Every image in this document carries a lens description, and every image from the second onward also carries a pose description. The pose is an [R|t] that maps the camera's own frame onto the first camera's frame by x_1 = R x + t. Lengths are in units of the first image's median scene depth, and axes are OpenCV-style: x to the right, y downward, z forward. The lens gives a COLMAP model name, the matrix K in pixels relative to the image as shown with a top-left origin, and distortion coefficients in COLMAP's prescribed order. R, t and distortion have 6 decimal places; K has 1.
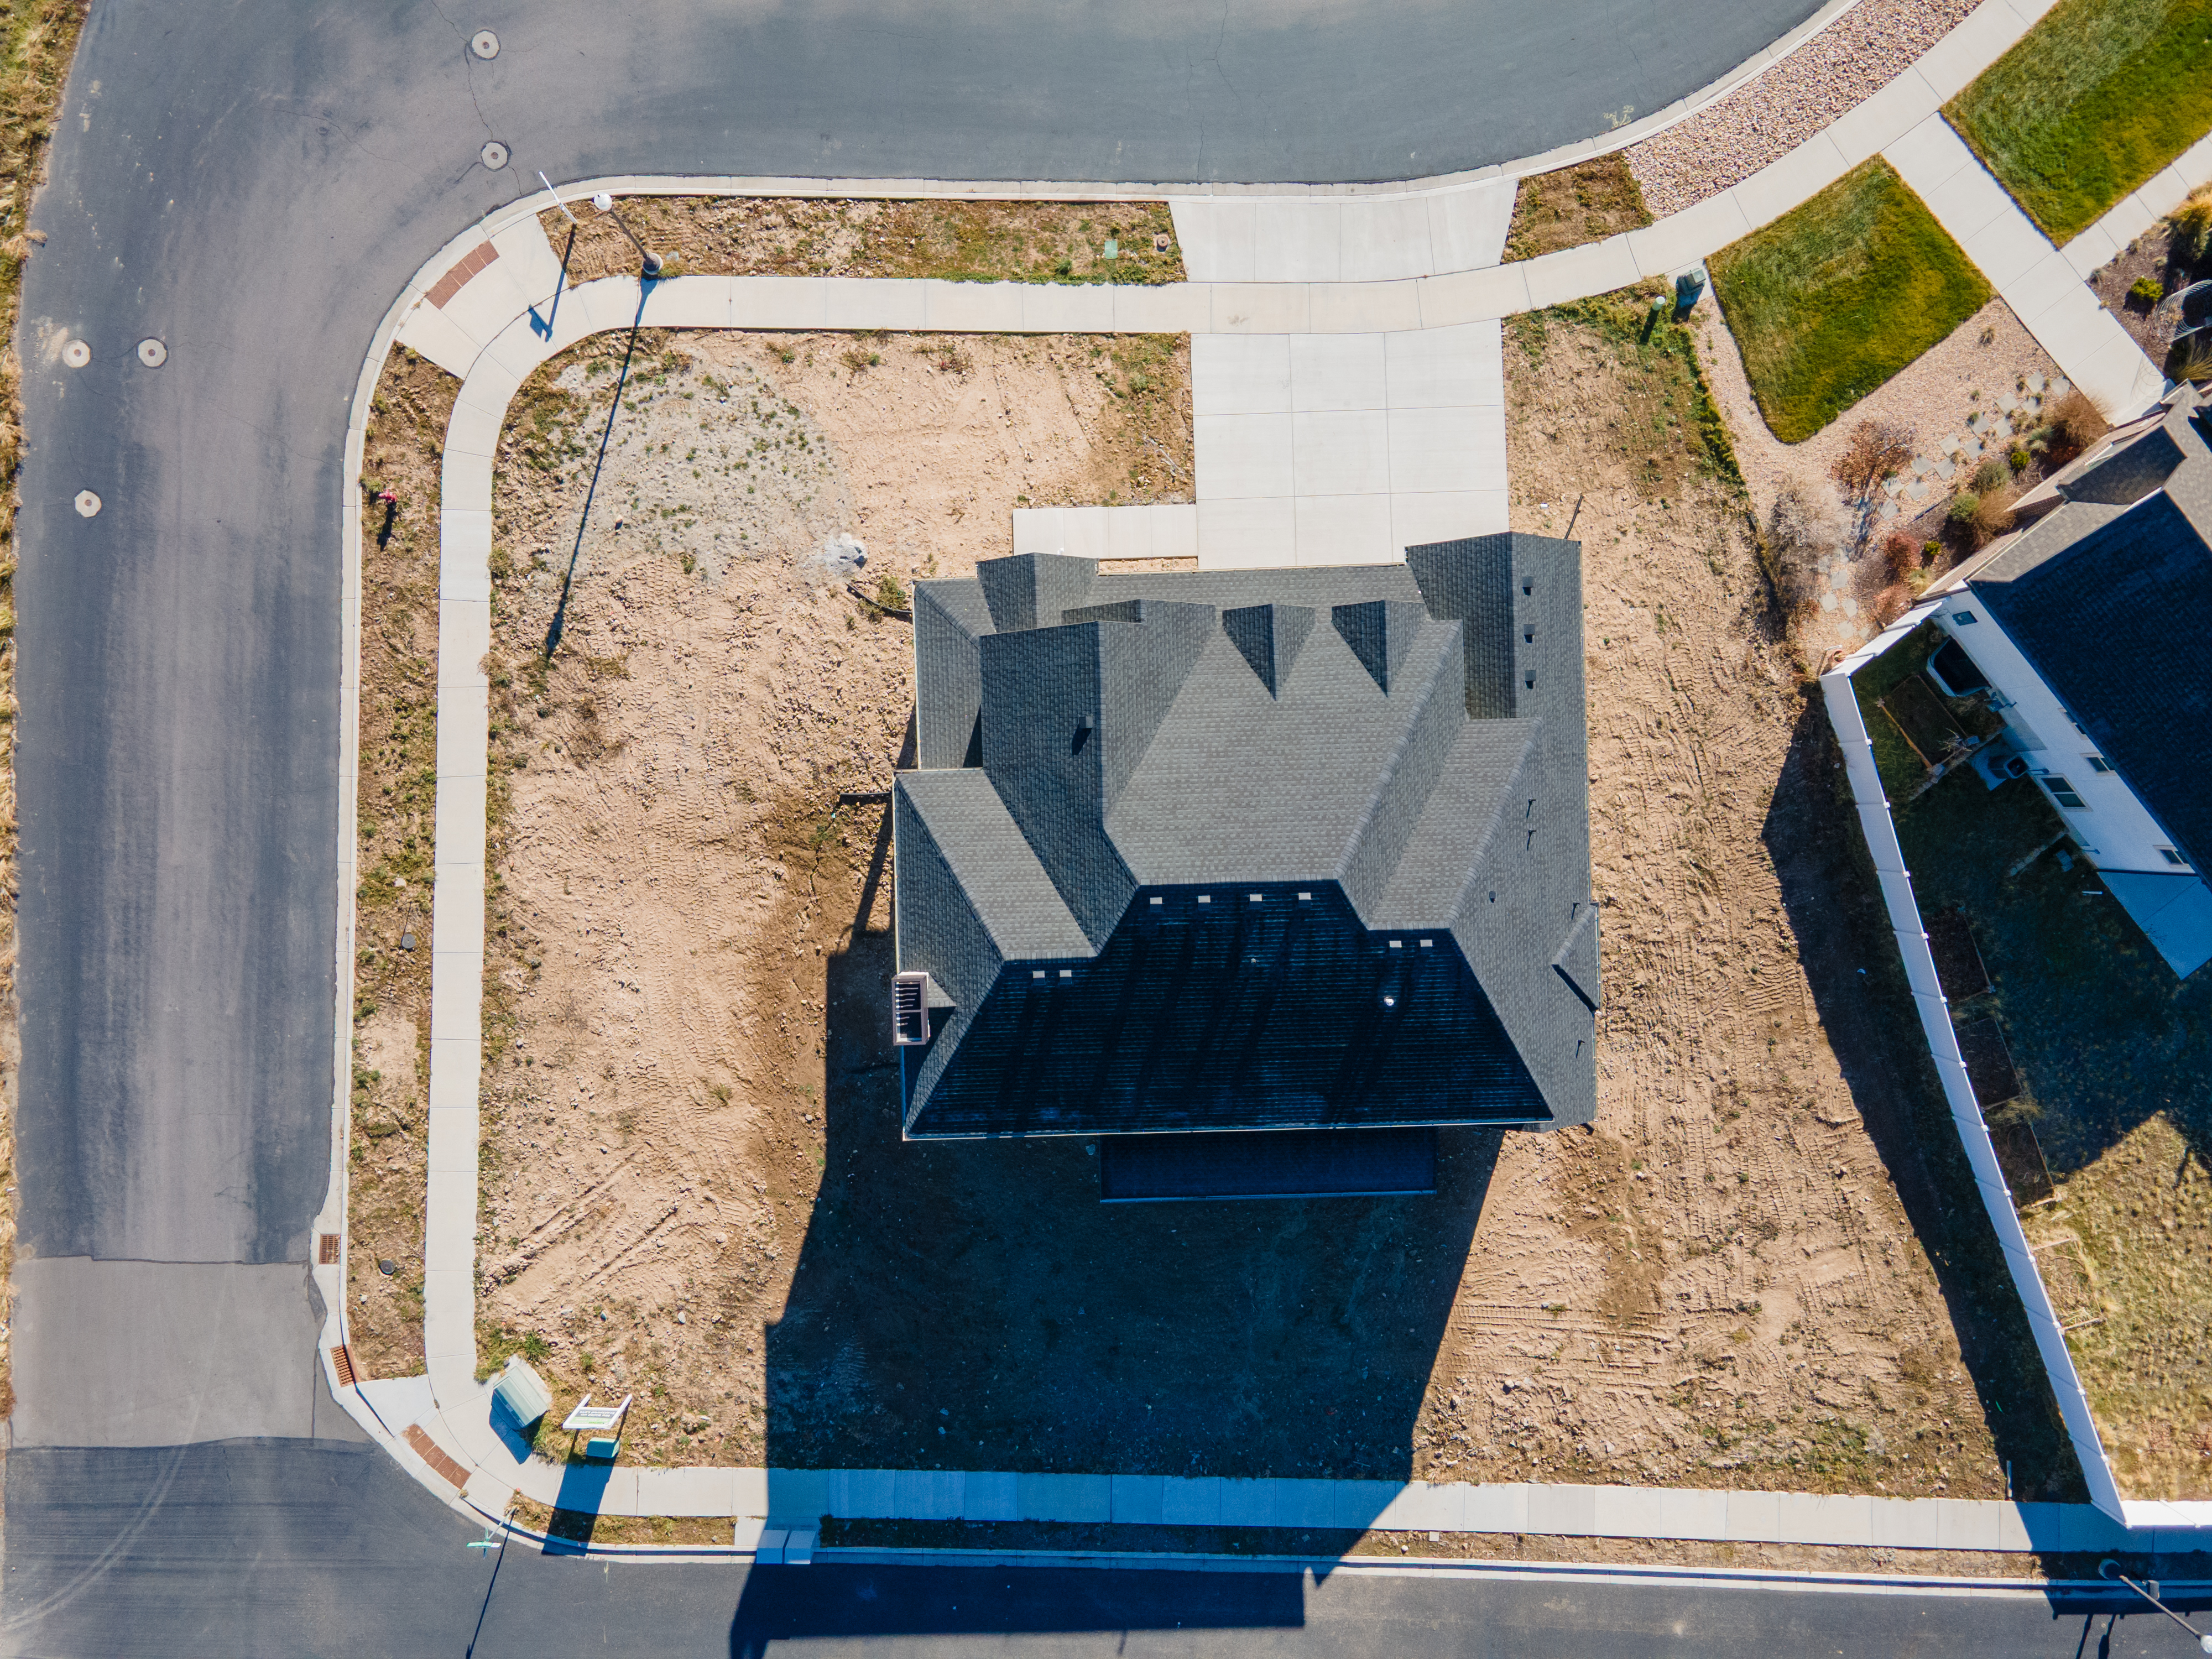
lens RADIAL K [[1604.2, 0, 1111.0], [0, 1604.2, 821.8], [0, 0, 1]] dist [0.037927, 0.004667]
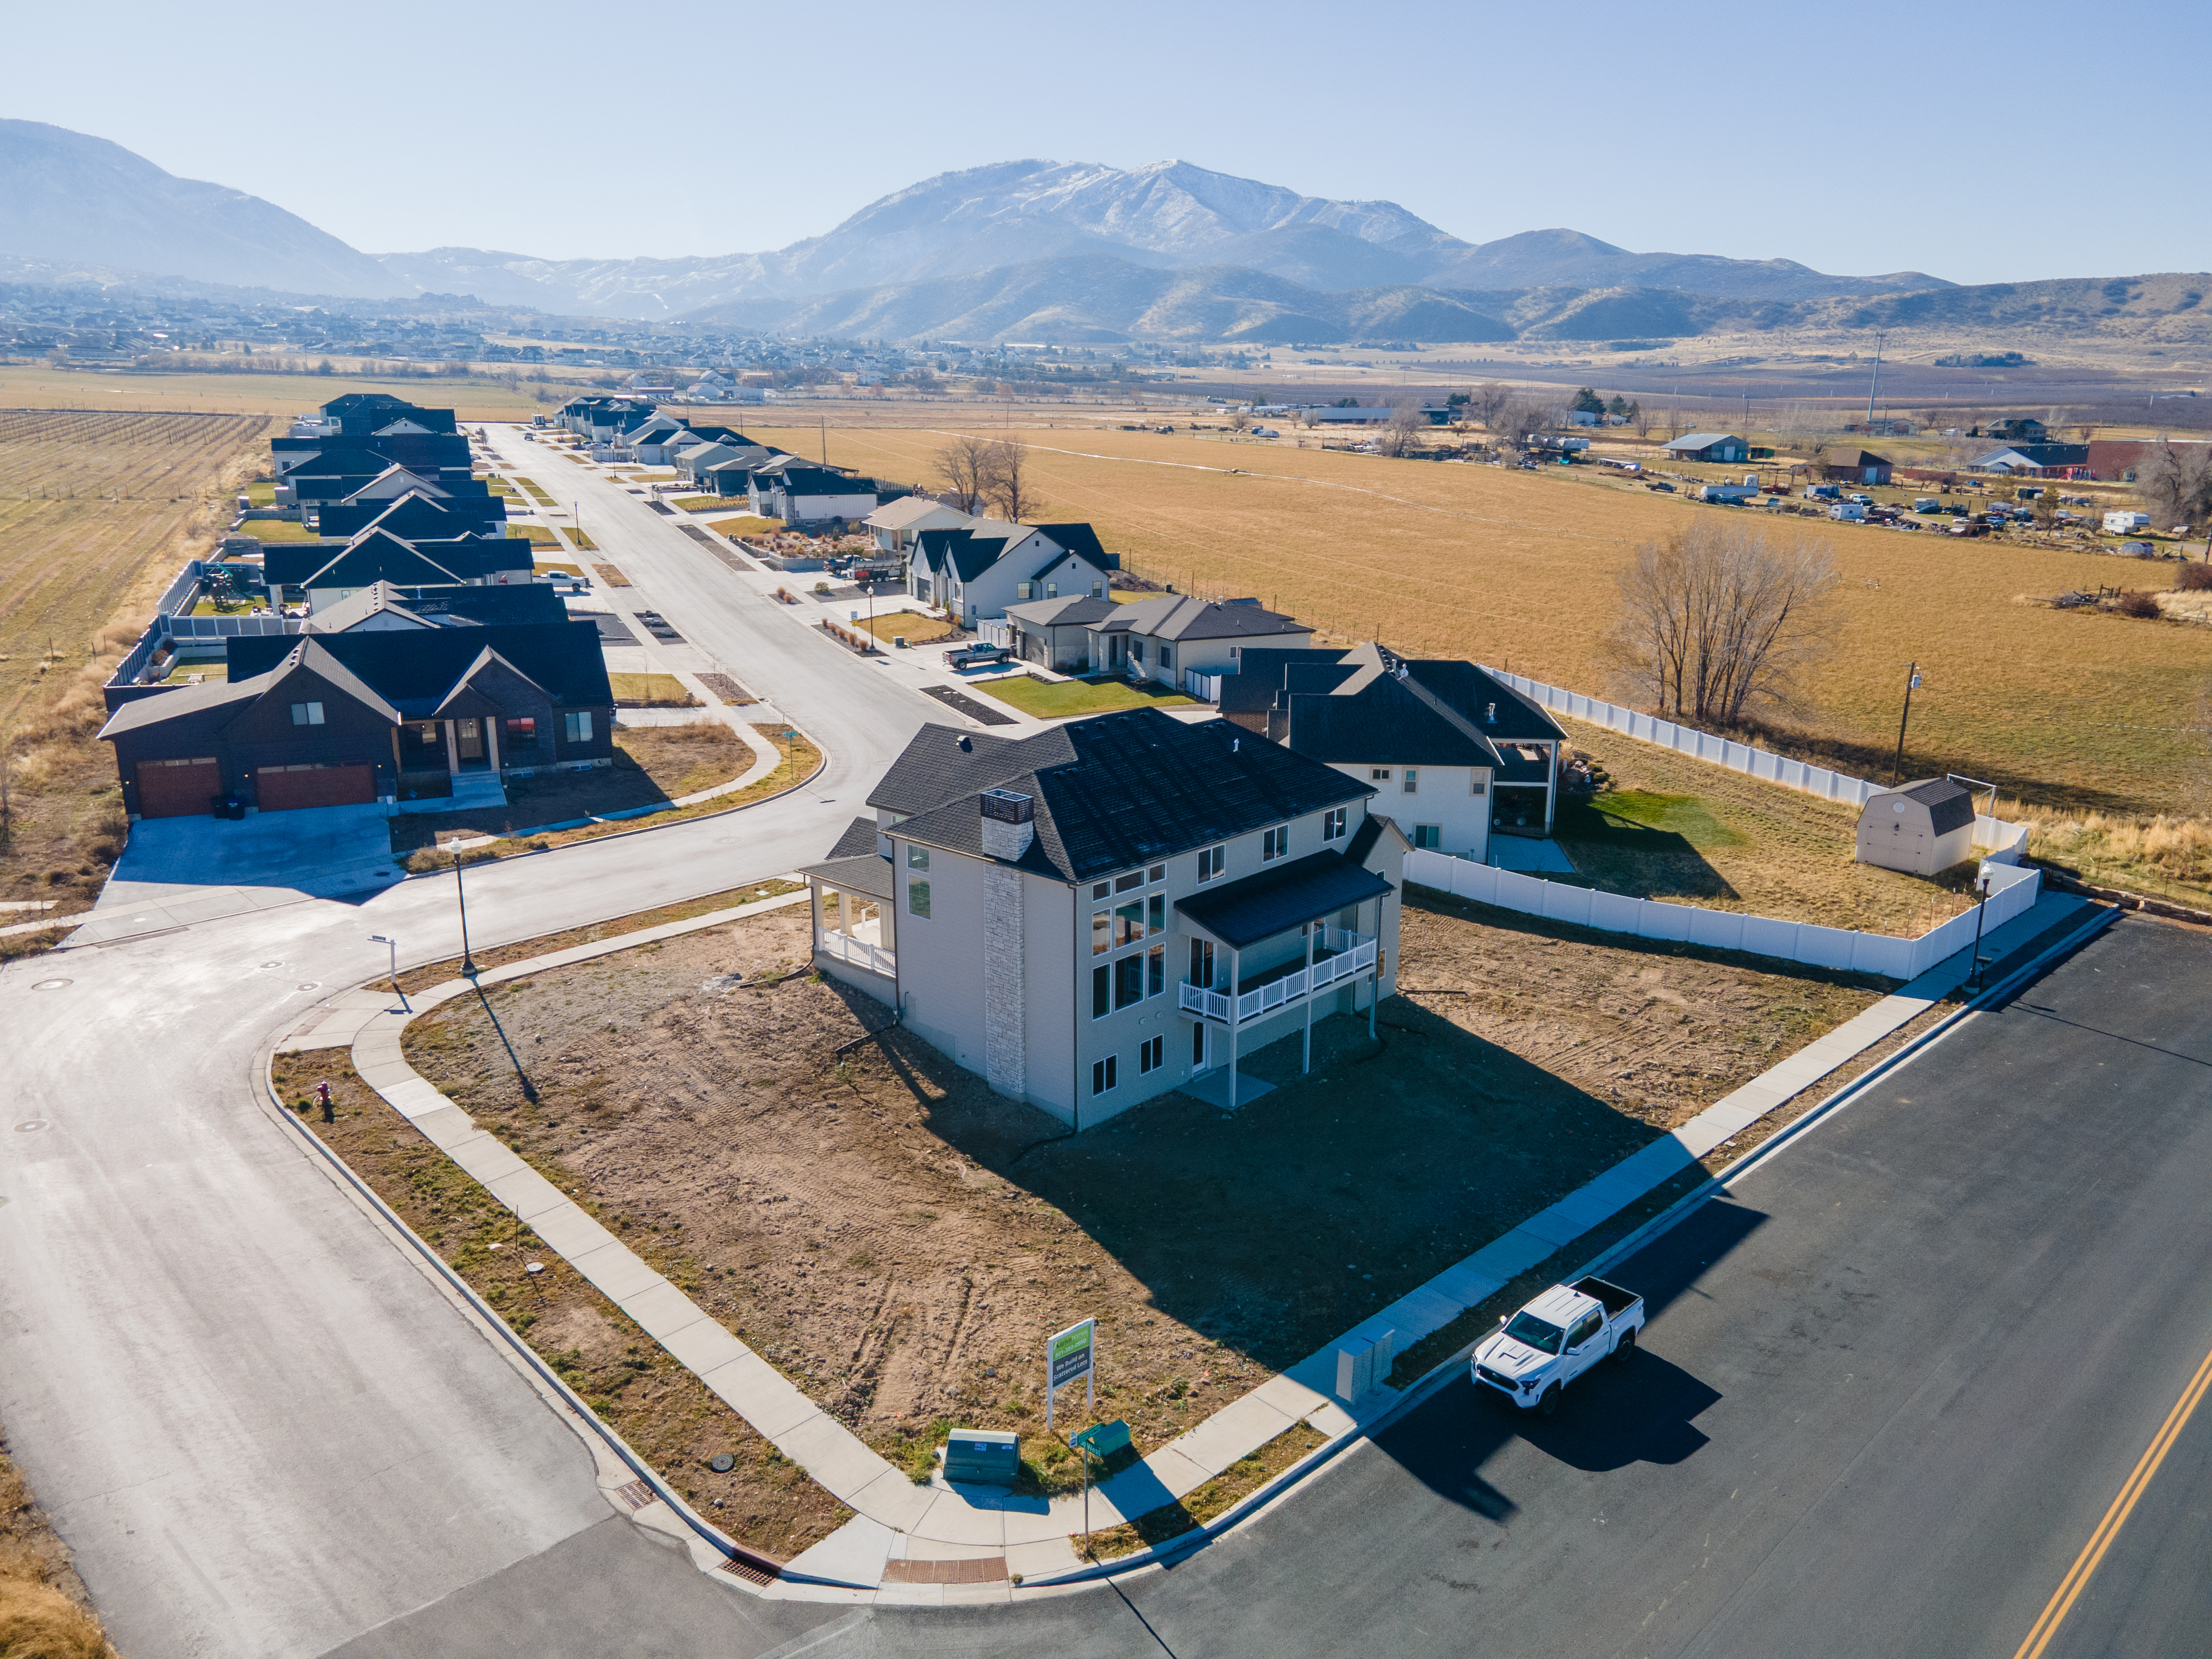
lens RADIAL K [[1604.2, 0, 1087.6], [0, 1604.2, 836.1], [0, 0, 1]] dist [0.037927, 0.004667]
pose [[0.700057, -0.190901, 0.688097, -0.784526], [0.714031, 0.175023, -0.677884, 0.839435], [0.008976, 0.965880, 0.258835, 0.556717]]
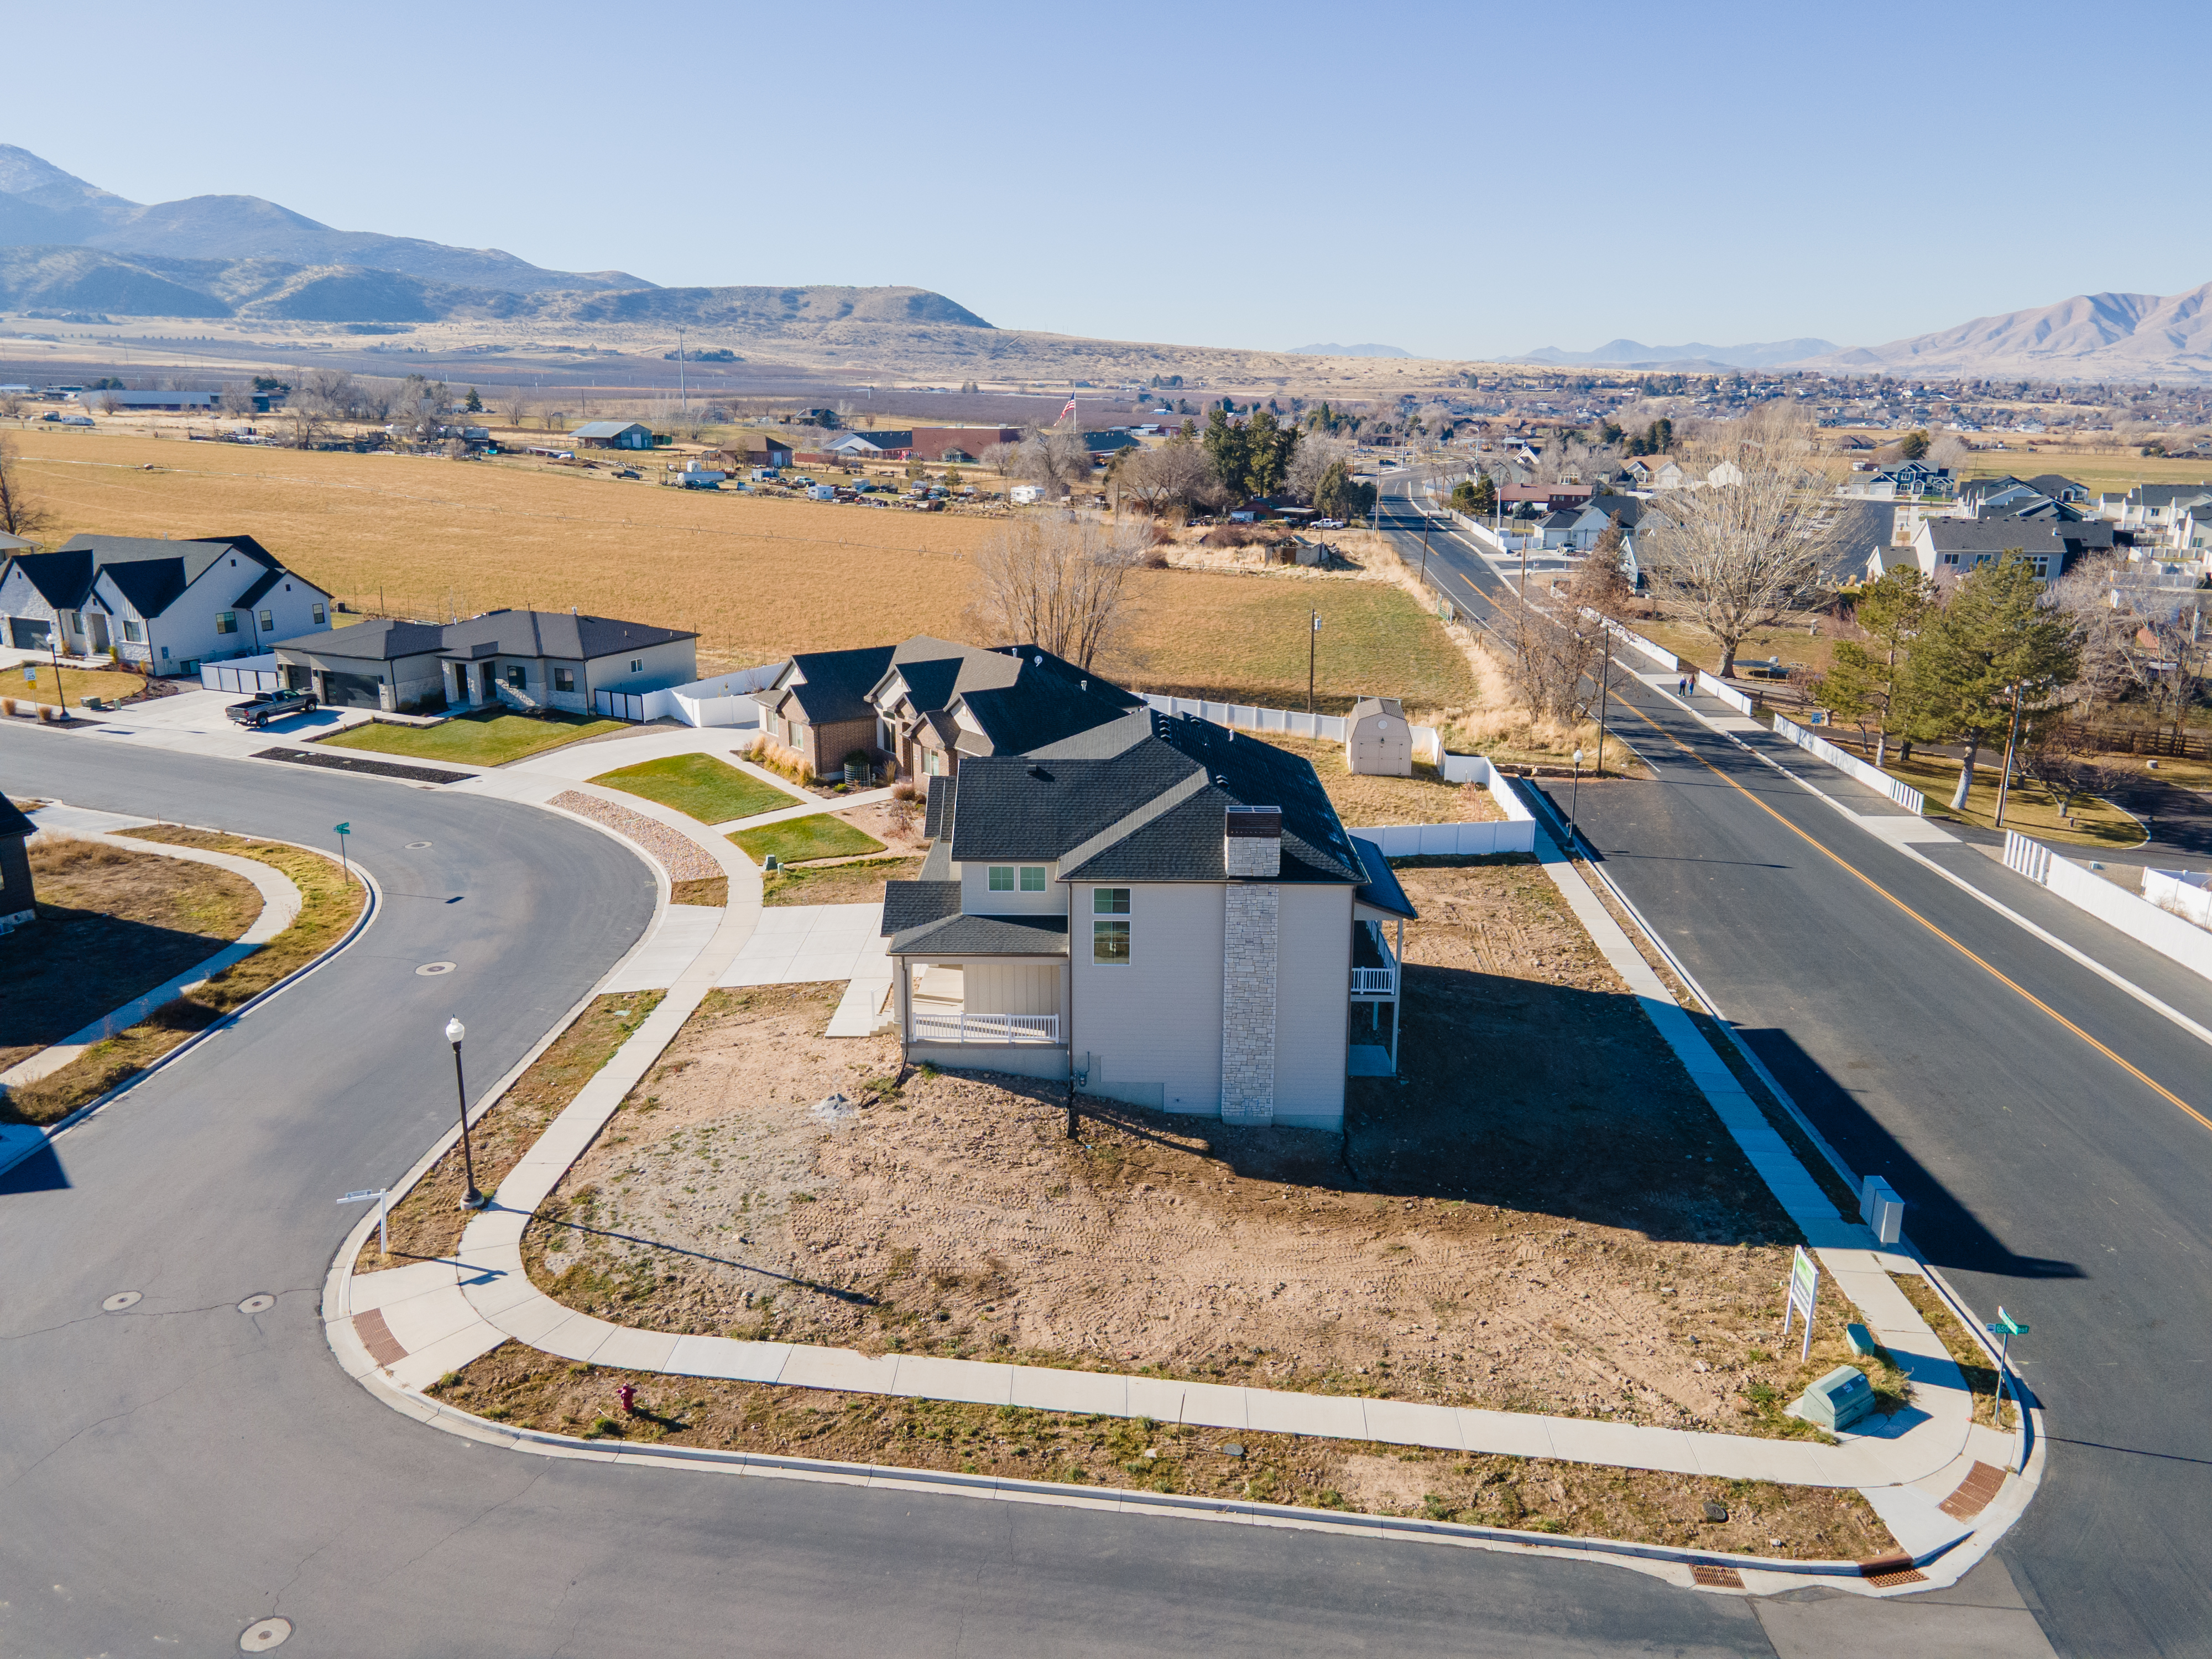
lens RADIAL K [[1604.2, 0, 1086.2], [0, 1604.2, 829.2], [0, 0, 1]] dist [0.037927, 0.004667]
pose [[0.053926, -0.268217, 0.961848, -1.058052], [0.998520, 0.007615, -0.053859, 0.045547], [0.007122, 0.963328, 0.268231, 0.545881]]
